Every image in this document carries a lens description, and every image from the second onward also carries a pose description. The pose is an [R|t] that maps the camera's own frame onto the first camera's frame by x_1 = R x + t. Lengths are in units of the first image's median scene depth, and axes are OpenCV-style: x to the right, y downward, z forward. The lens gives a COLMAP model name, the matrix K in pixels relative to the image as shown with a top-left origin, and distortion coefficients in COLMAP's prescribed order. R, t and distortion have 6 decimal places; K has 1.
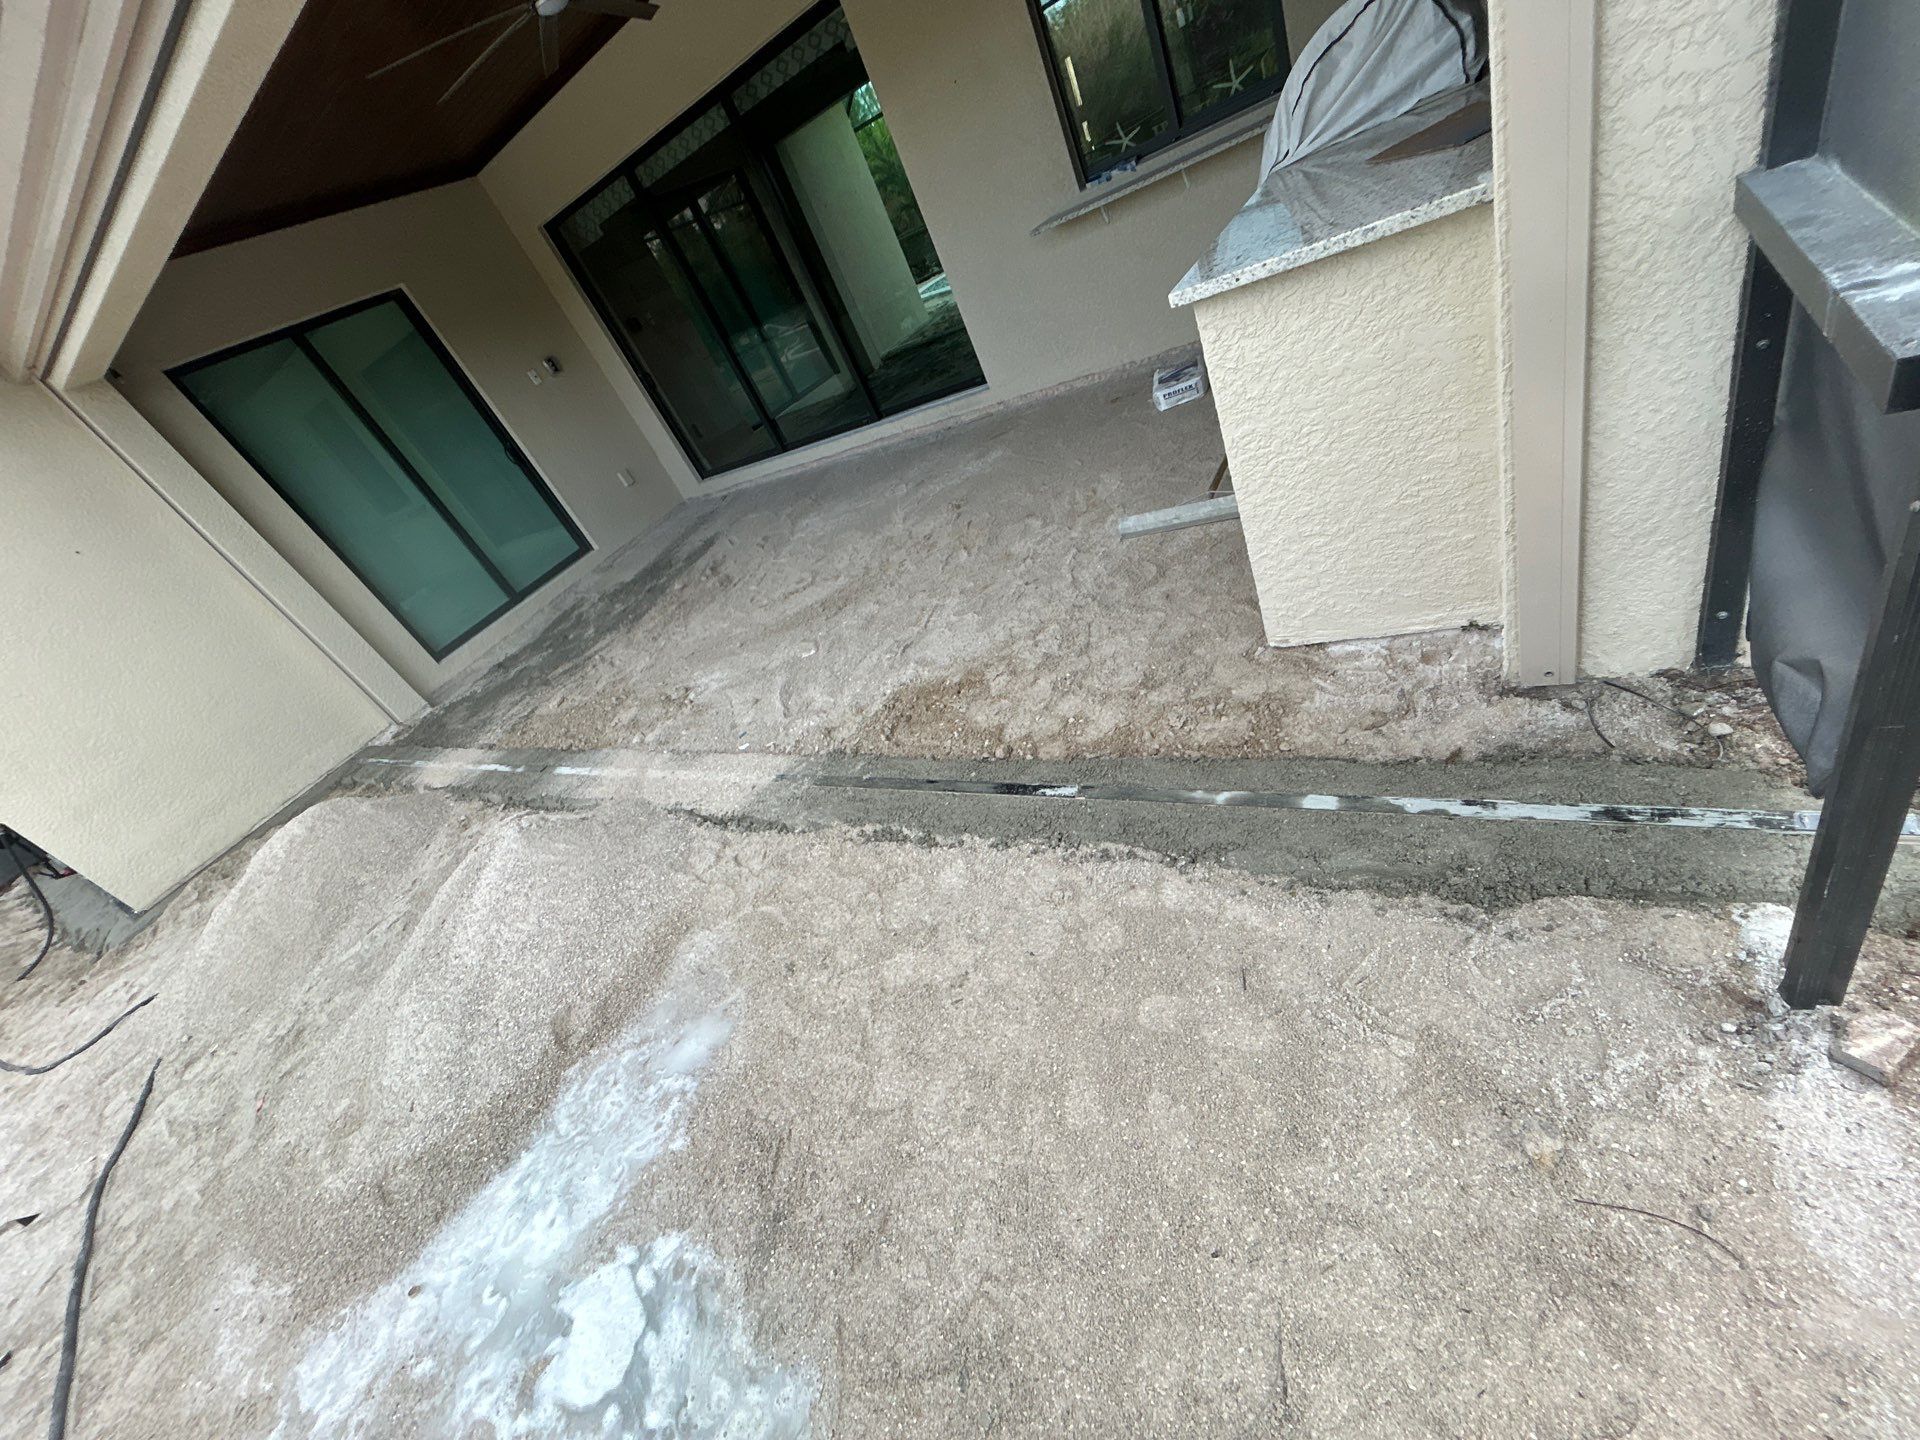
lens RADIAL K [[774.8, 0, 957.7], [0, 774.8, 716.2], [0, 0, 1]] dist [-0.001467, 0.000990]
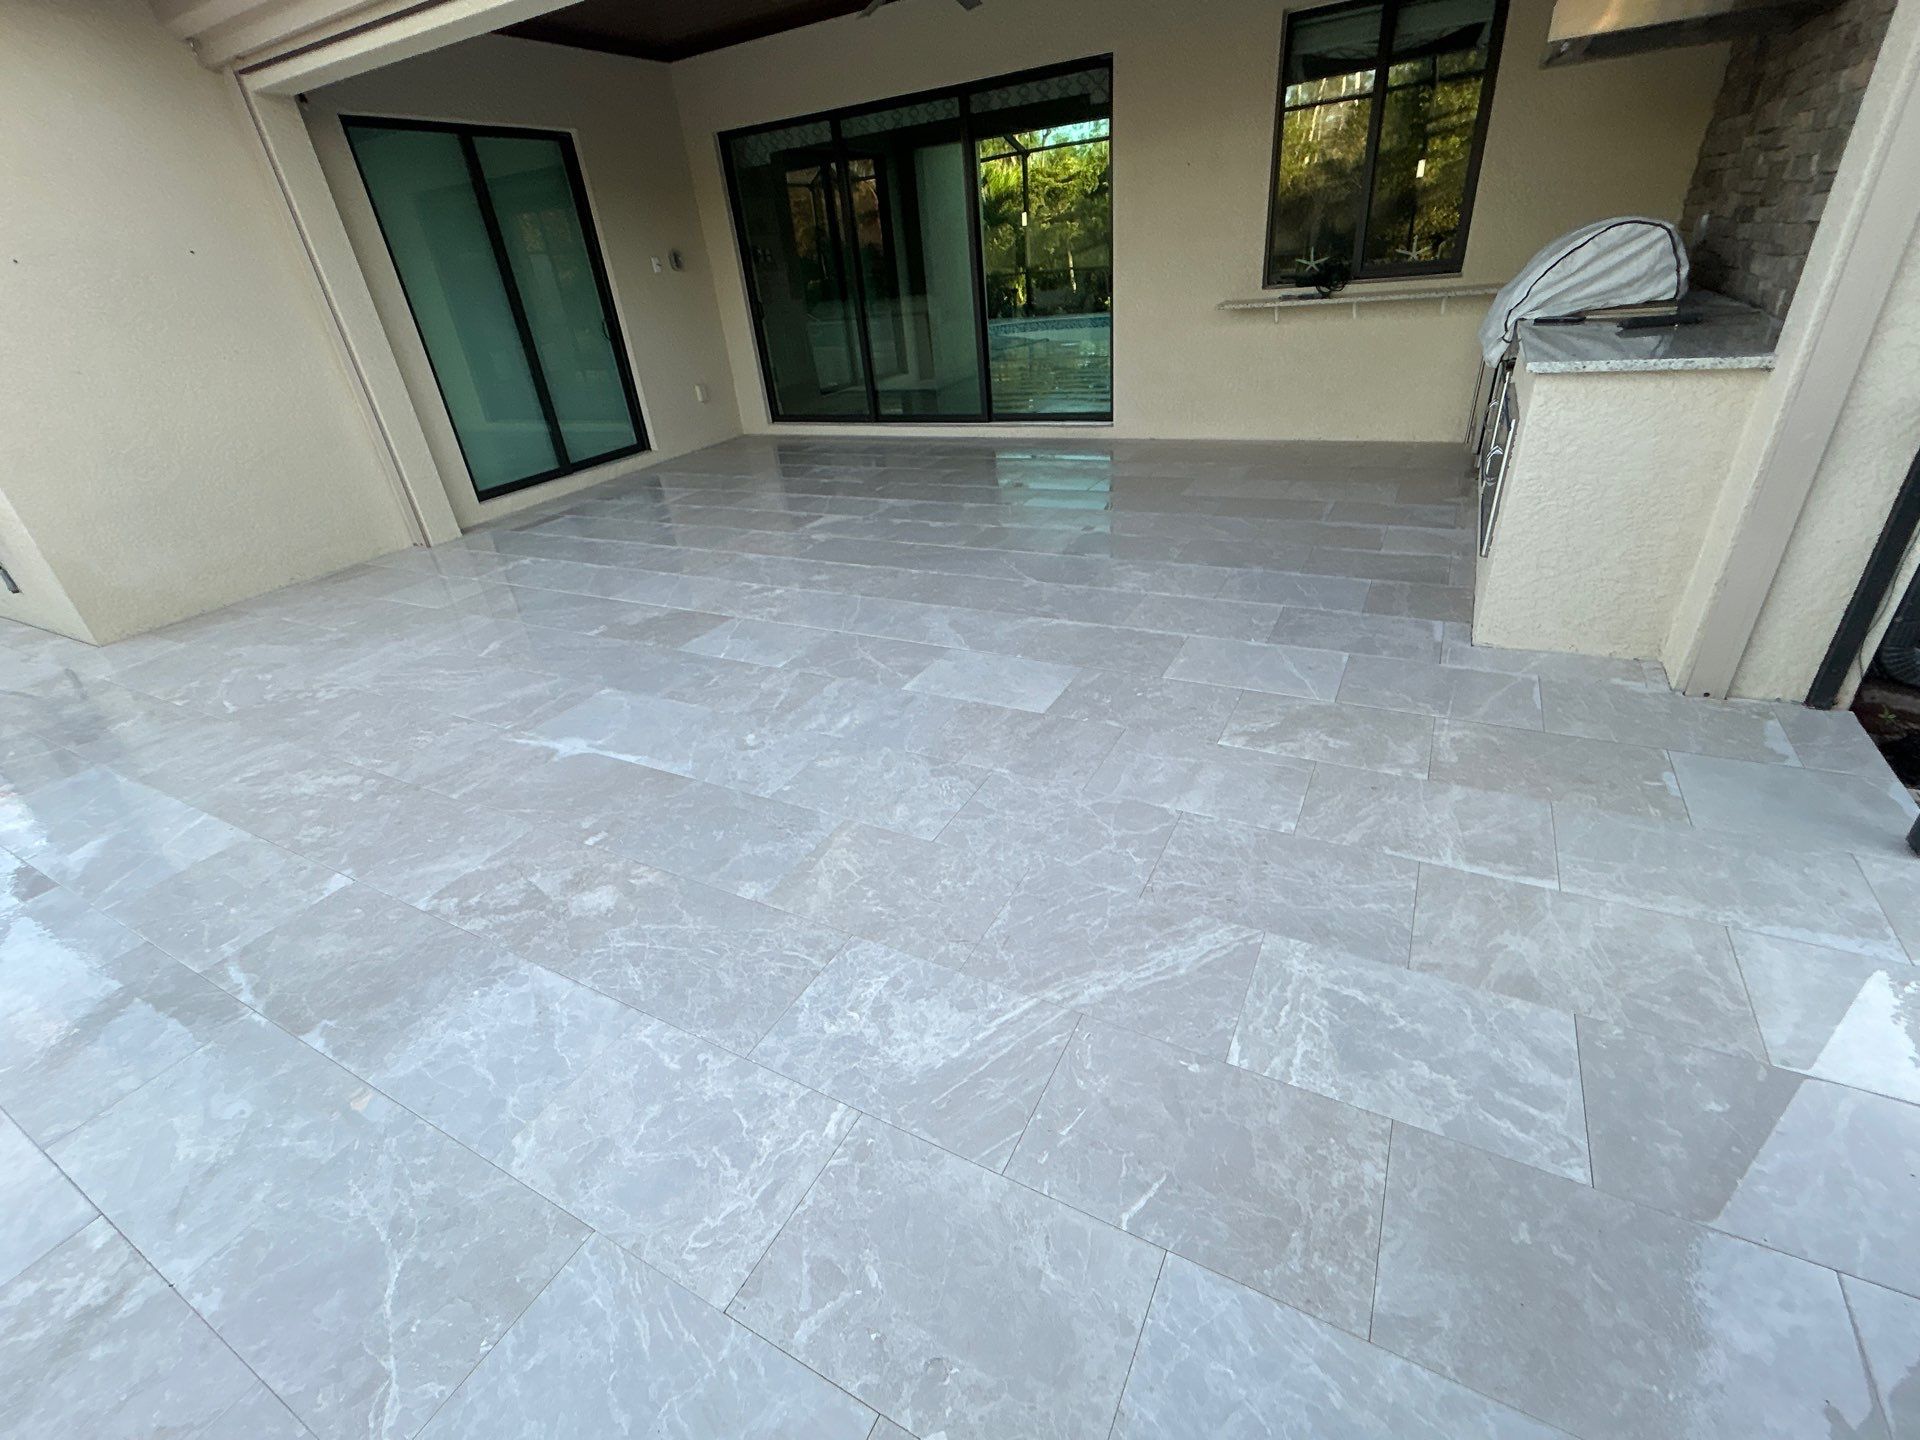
lens RADIAL K [[842.8, 0, 953.9], [0, 842.8, 720.6], [0, 0, 1]] dist [-0.003070, 0.002244]
pose [[0.947985, 0.274838, 0.160590, -0.225051], [-0.258572, 0.959114, -0.115070, 0.150747], [-0.185650, 0.067560, 0.980291, -0.076081]]
